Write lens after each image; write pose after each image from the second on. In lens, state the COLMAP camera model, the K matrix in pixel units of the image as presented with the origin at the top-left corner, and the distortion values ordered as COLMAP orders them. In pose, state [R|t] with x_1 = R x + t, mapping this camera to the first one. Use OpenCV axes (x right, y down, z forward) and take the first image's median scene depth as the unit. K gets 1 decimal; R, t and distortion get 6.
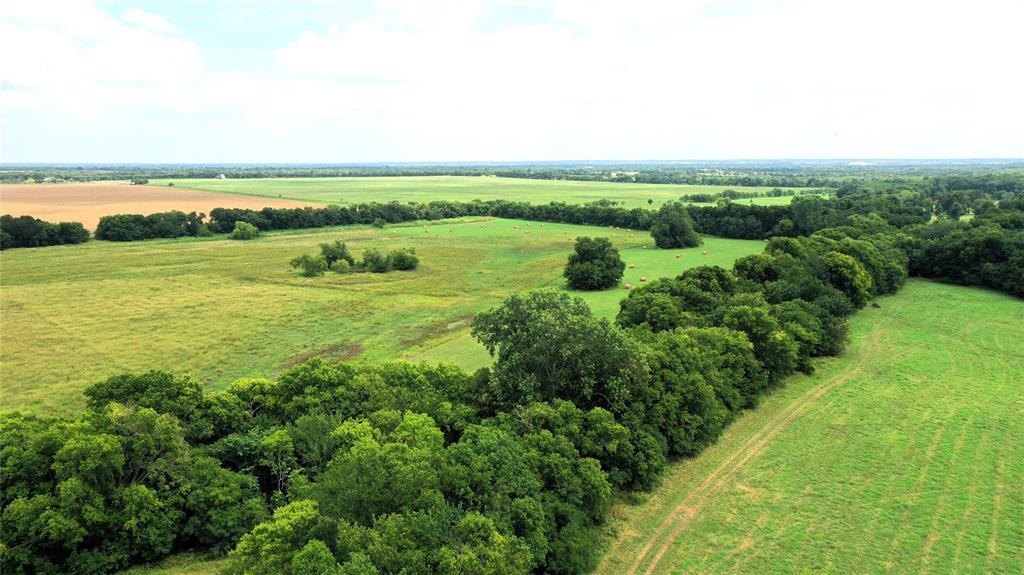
lens RADIAL K [[816.5, 0, 506.3], [0, 816.5, 286.1], [0, 0, 1]] dist [0.013986, 0.005535]
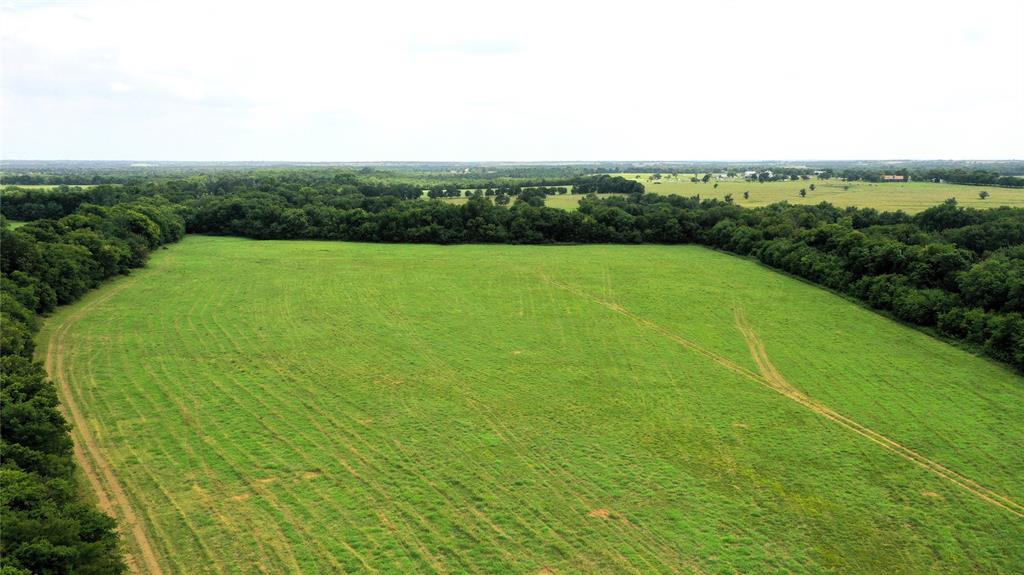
lens RADIAL K [[816.5, 0, 523.7], [0, 816.5, 286.8], [0, 0, 1]] dist [0.013986, 0.005535]
pose [[0.670732, -0.108777, 0.733680, -0.170002], [0.110154, 0.992826, 0.046496, 0.077686], [-0.733474, 0.049632, 0.677903, -0.389047]]
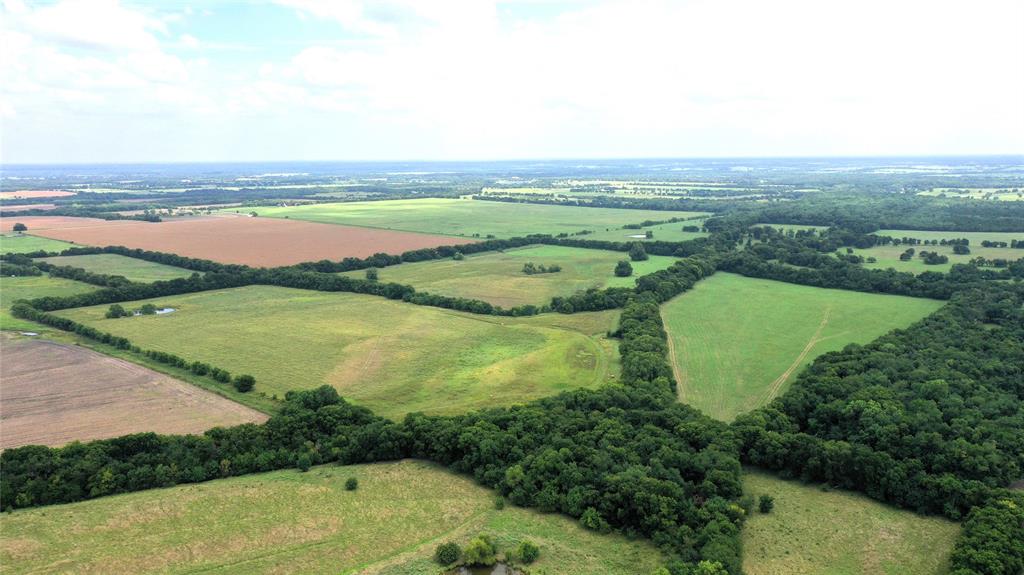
lens RADIAL K [[816.5, 0, 513.9], [0, 816.5, 287.0], [0, 0, 1]] dist [0.013986, 0.005535]
pose [[0.991455, -0.024314, 0.128164, -0.691459], [0.023366, 0.999687, 0.008898, 0.006451], [-0.128341, -0.005828, 0.991713, -2.018769]]
